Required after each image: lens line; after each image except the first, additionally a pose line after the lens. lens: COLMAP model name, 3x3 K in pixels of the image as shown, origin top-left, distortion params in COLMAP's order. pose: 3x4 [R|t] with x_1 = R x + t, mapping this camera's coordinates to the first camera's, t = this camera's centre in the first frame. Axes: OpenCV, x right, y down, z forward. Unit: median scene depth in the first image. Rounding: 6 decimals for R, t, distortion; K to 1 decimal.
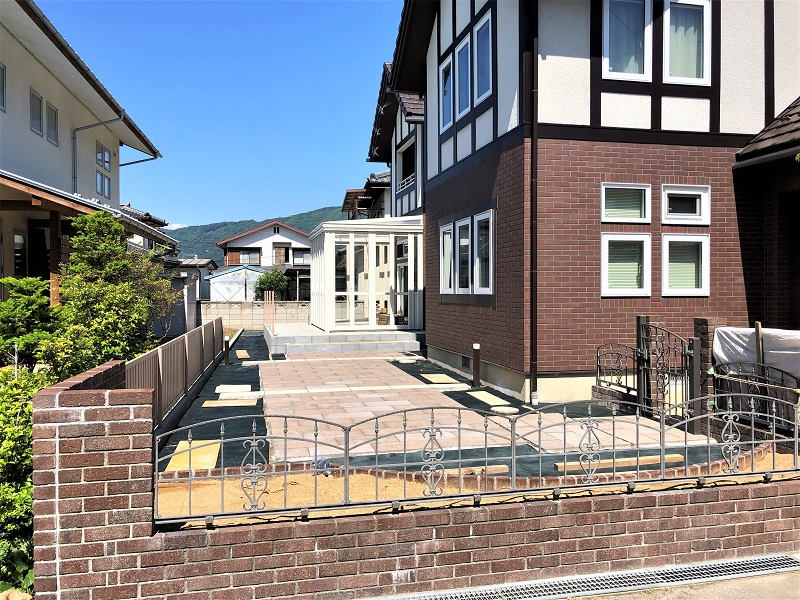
lens RADIAL K [[651.2, 0, 400.0], [0, 651.2, 300.0], [0, 0, 1]] dist [0.017922, -0.011008]
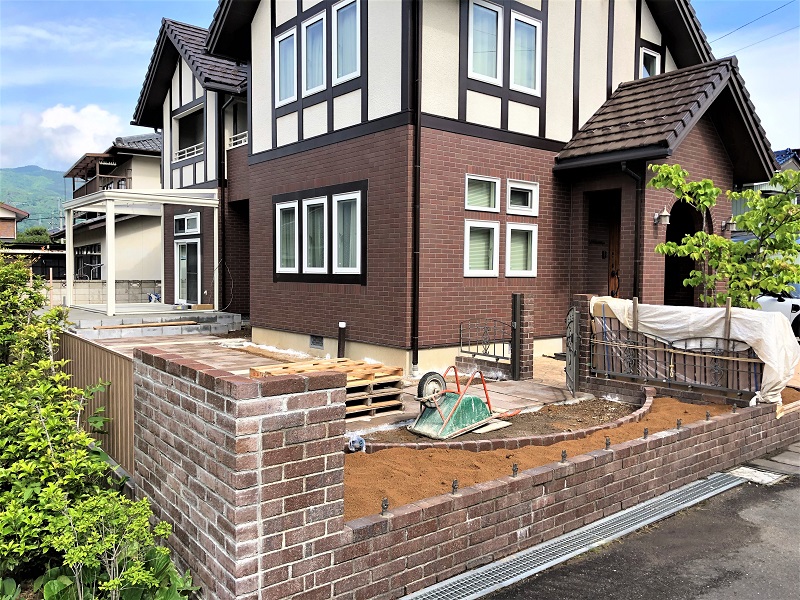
lens RADIAL K [[651.2, 0, 400.0], [0, 651.2, 300.0], [0, 0, 1]] dist [0.017922, -0.011008]
pose [[0.898086, -0.007101, 0.439762, -0.266464], [-0.005974, 0.999580, 0.028340, 0.003623], [-0.439779, -0.028079, 0.897667, 0.054091]]
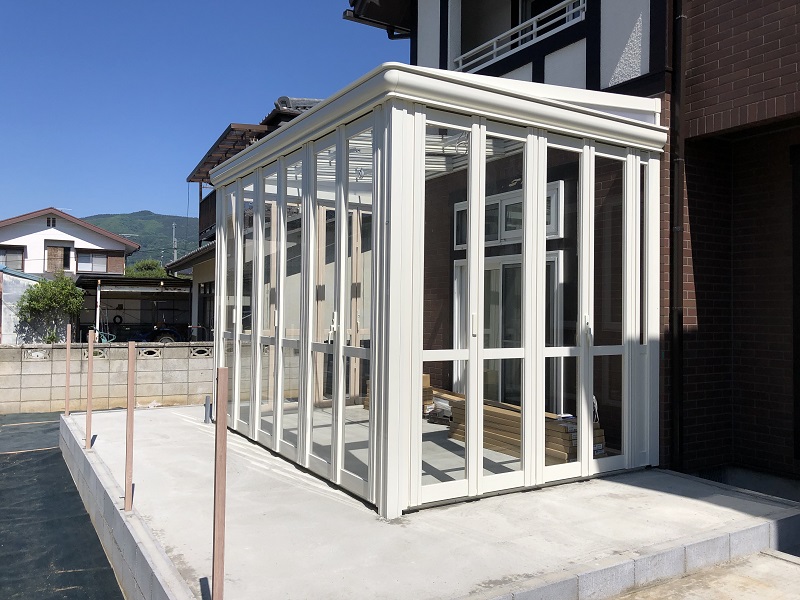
lens RADIAL K [[651.2, 0, 400.0], [0, 651.2, 300.0], [0, 0, 1]] dist [0.017922, -0.011008]
pose [[0.949249, 0.019810, 0.313902, -0.334930], [-0.011068, 0.999500, -0.029608, -0.042680], [-0.314332, 0.024631, 0.948994, 1.372123]]
